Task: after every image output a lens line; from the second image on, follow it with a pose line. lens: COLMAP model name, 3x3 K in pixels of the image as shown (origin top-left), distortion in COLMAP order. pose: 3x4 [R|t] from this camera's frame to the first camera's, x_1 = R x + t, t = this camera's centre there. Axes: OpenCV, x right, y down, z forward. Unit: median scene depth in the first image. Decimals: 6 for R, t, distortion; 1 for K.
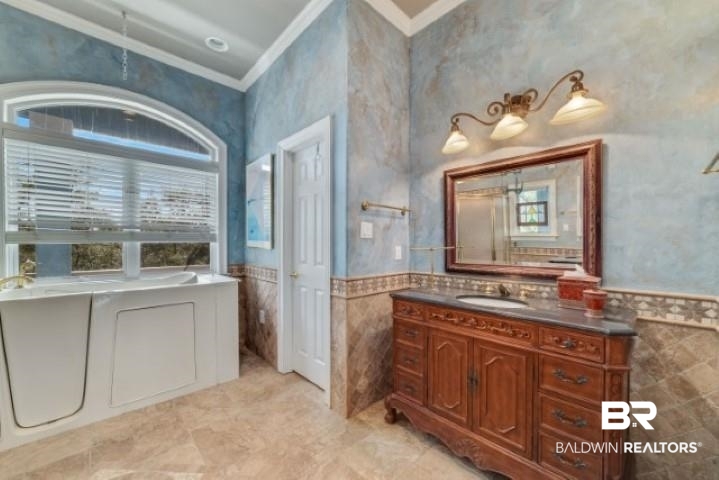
lens RADIAL K [[277.3, 0, 361.9], [0, 277.3, 243.4], [0, 0, 1]] dist [-0.014002, 0.002005]
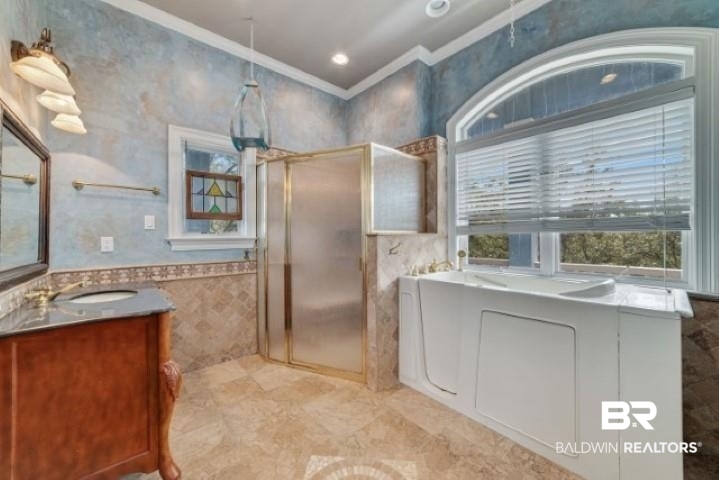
lens RADIAL K [[277.3, 0, 361.4], [0, 277.3, 238.6], [0, 0, 1]] dist [-0.014002, 0.002005]
pose [[-0.046780, 0.004897, -0.998893, 0.030972], [0.003679, 0.999982, 0.004730, 0.008394], [0.998898, -0.003454, -0.046798, 0.586200]]
